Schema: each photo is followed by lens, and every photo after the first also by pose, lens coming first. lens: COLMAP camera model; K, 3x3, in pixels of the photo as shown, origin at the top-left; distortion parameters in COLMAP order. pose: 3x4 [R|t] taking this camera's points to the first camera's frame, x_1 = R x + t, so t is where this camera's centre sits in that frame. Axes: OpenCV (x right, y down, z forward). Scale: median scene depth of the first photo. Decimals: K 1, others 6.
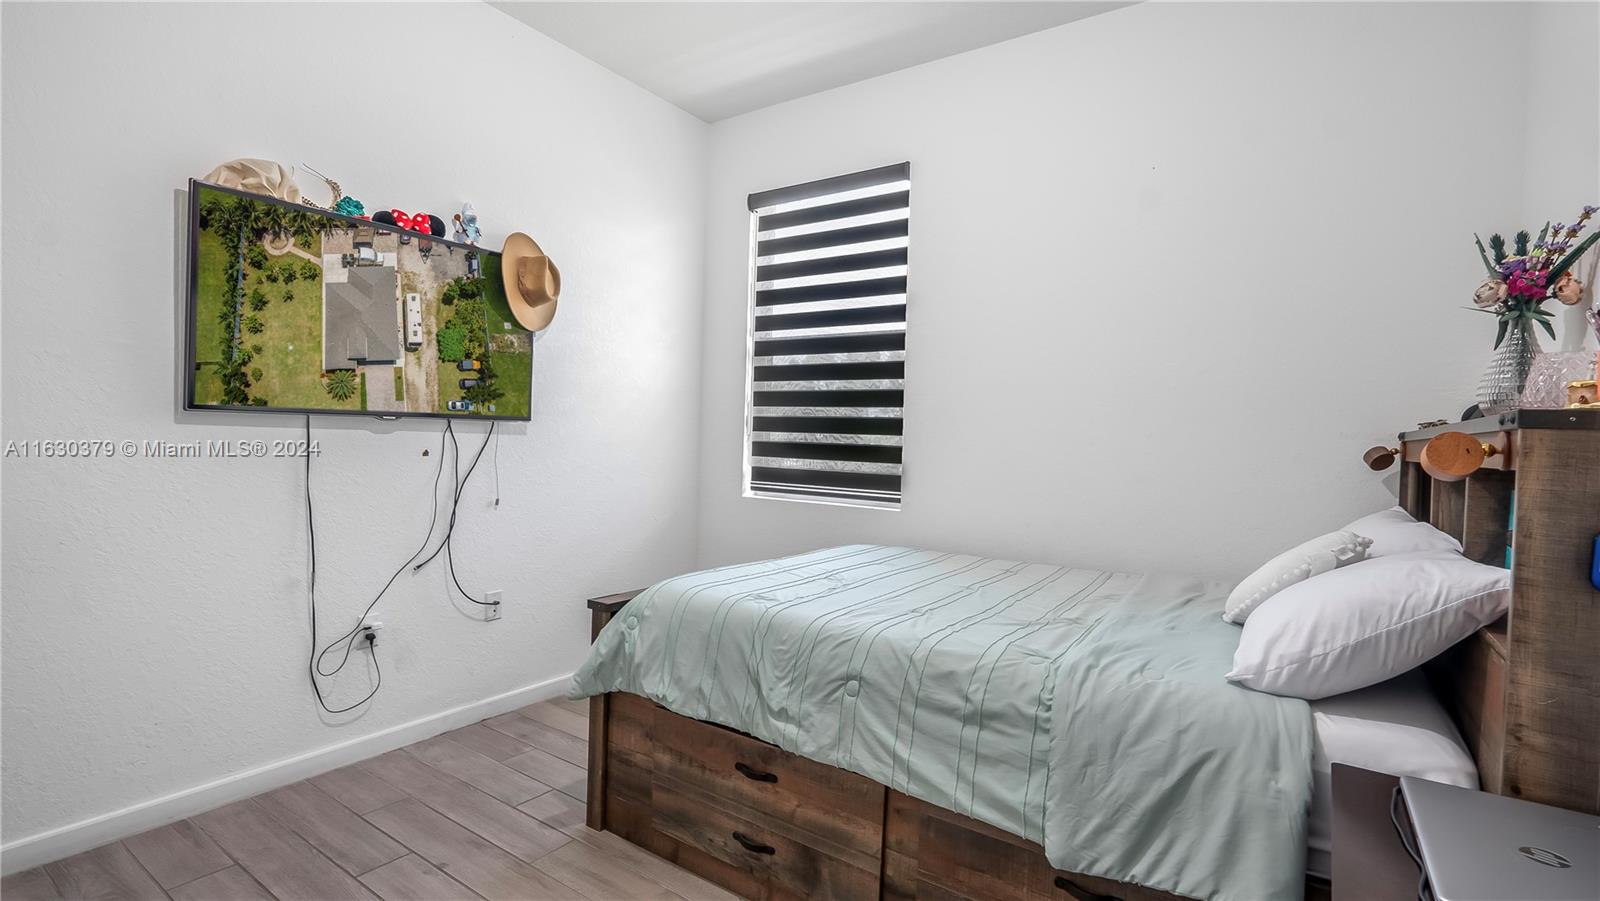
lens RADIAL K [[736.1, 0, 787.4], [0, 736.1, 443.8], [0, 0, 1]] dist [-0.008915, 0.002245]
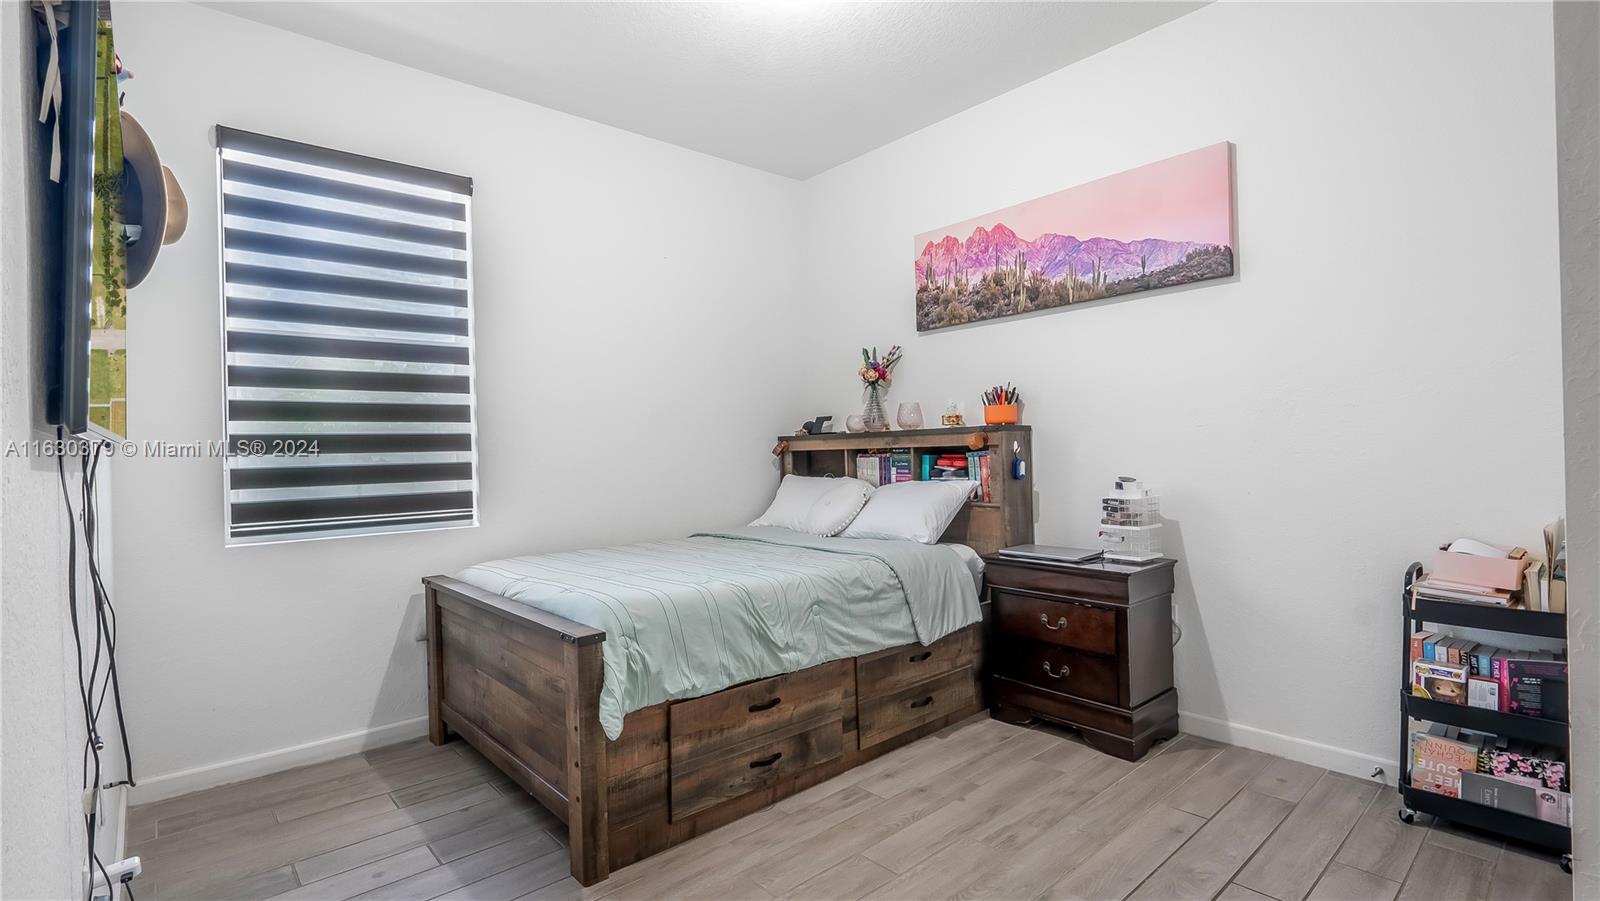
lens RADIAL K [[736.1, 0, 802.9], [0, 736.1, 441.8], [0, 0, 1]] dist [-0.008915, 0.002245]
pose [[0.244521, -0.027088, 0.969265, -1.310446], [0.046251, 0.998798, 0.016246, -0.036087], [-0.968540, 0.040857, 0.245480, 0.614033]]
